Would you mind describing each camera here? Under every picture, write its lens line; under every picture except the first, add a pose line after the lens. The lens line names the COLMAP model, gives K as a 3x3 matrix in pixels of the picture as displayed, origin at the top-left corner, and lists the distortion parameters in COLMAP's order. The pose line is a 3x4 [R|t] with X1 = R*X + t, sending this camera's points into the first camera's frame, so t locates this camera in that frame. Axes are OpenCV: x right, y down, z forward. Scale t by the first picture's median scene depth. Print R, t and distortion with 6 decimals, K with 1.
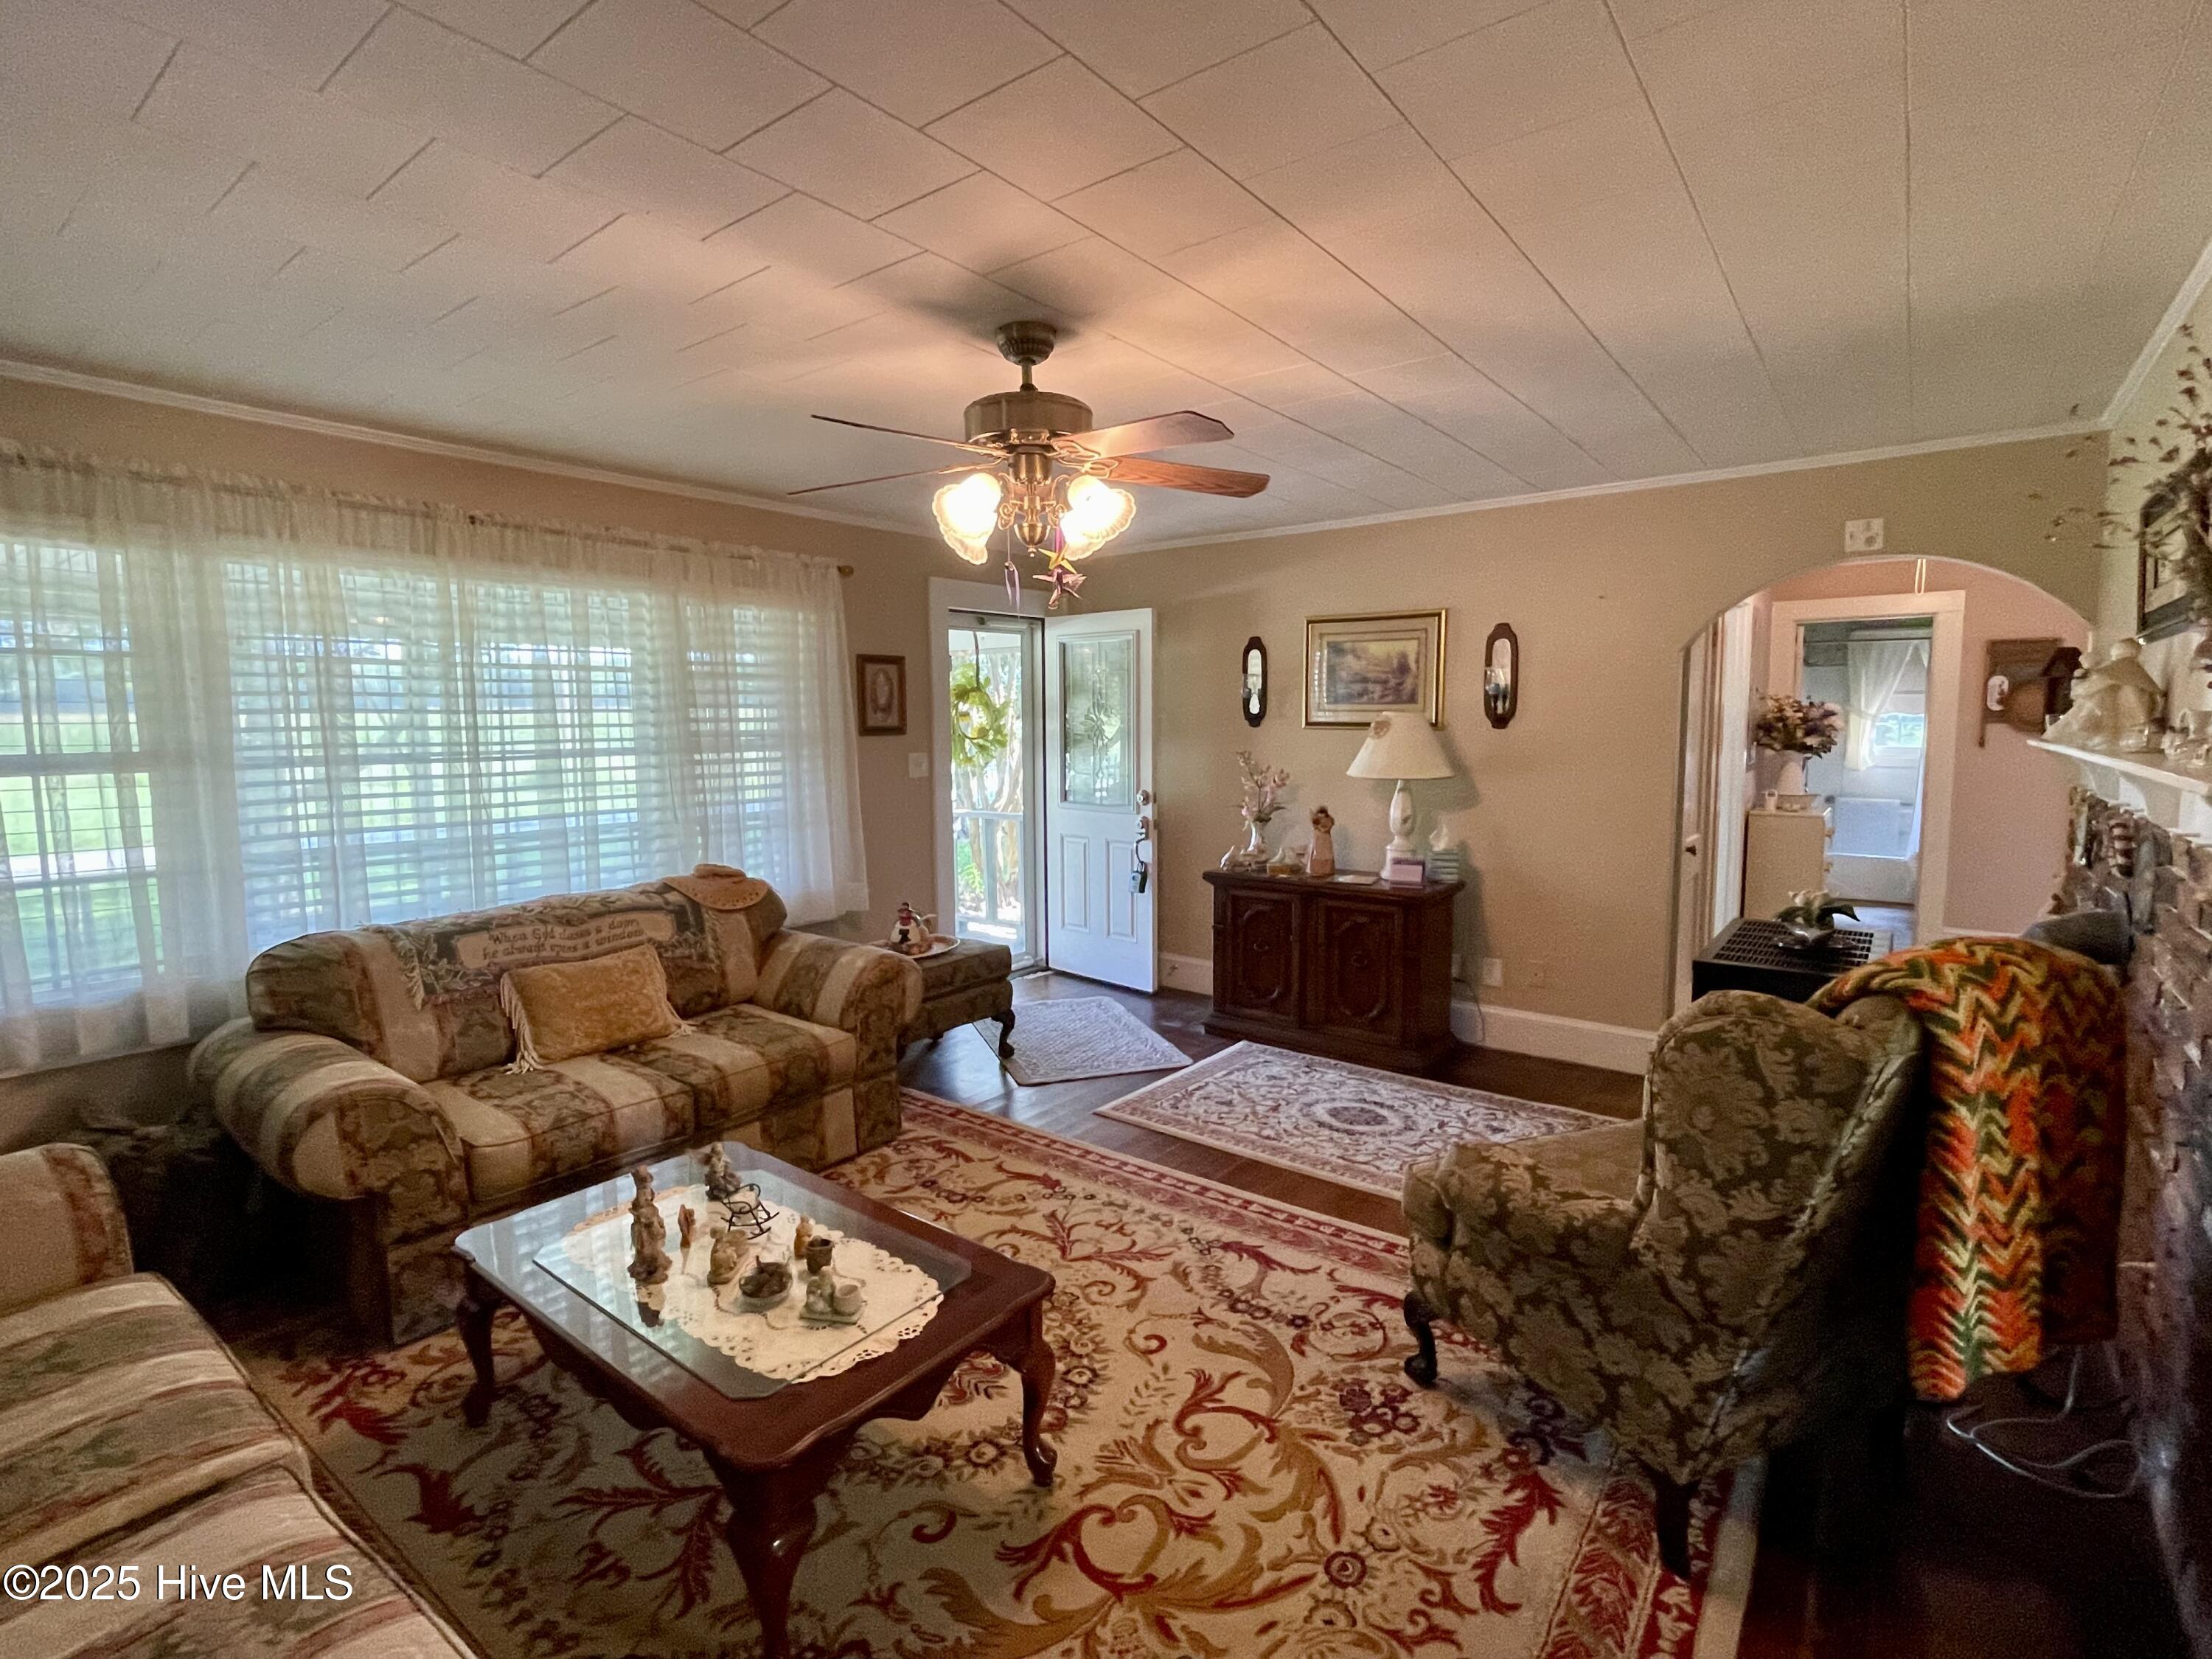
lens RADIAL K [[1050.7, 0, 1104.0], [0, 1050.7, 817.3], [0, 0, 1]] dist [-0.010653, 0.006627]
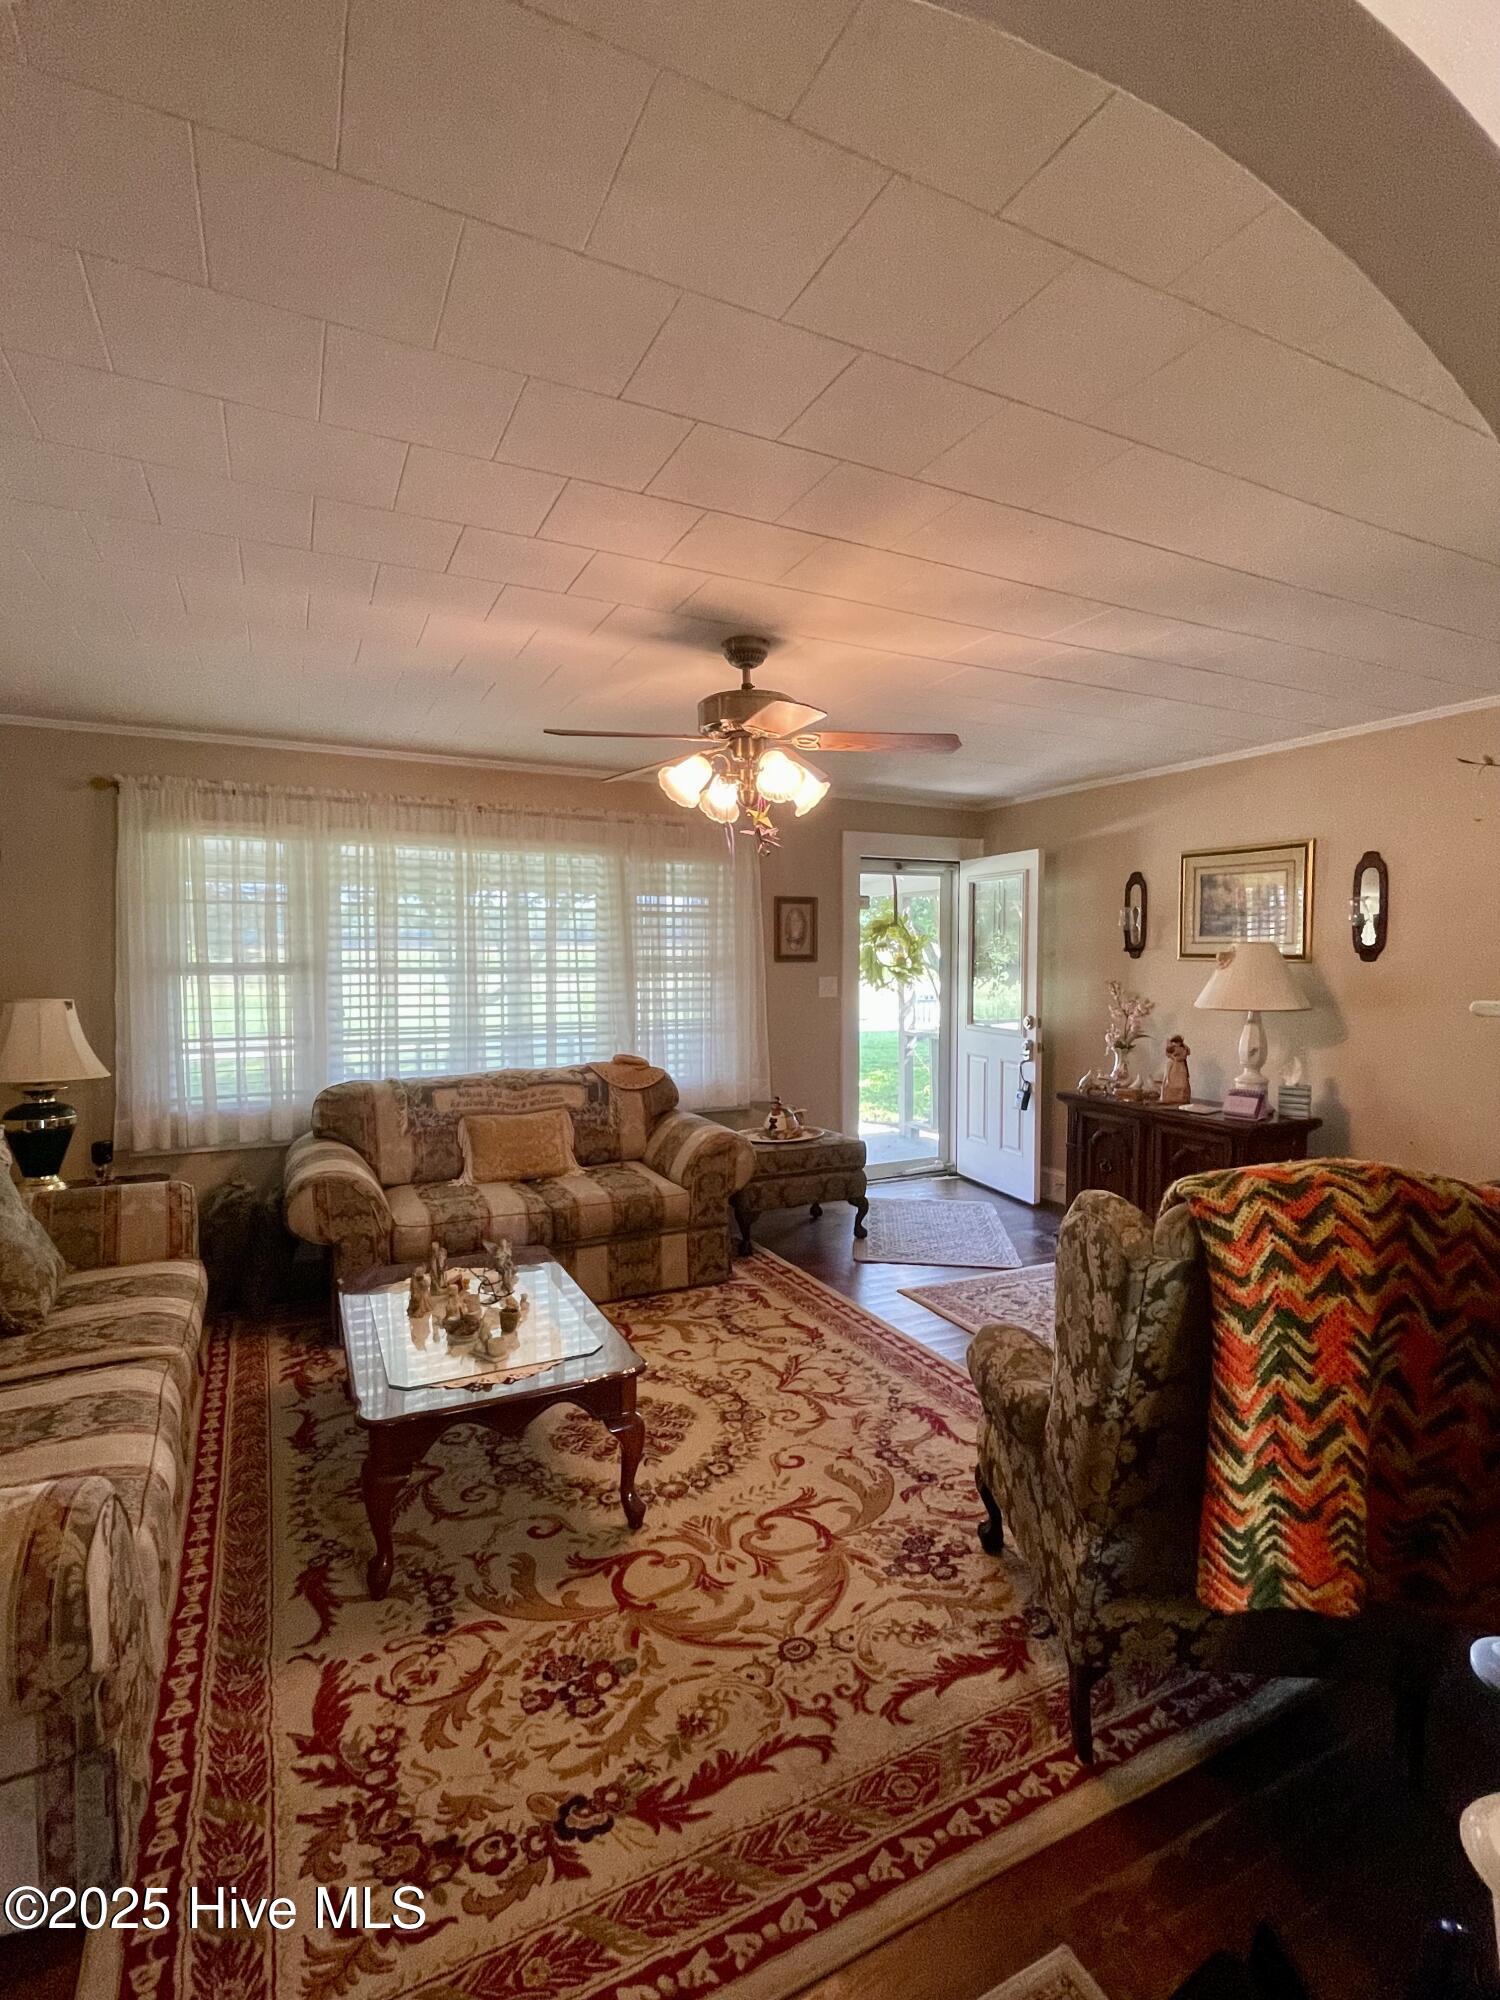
lens RADIAL K [[950.0, 0, 761.9], [0, 950.0, 999.6], [0, 0, 1]] dist [-0.010653, 0.006627]
pose [[0.901458, 0.028766, -0.431909, 0.427734], [-0.049021, 0.998155, -0.035835, 0.013640], [0.430082, 0.053476, 0.901205, -0.018136]]
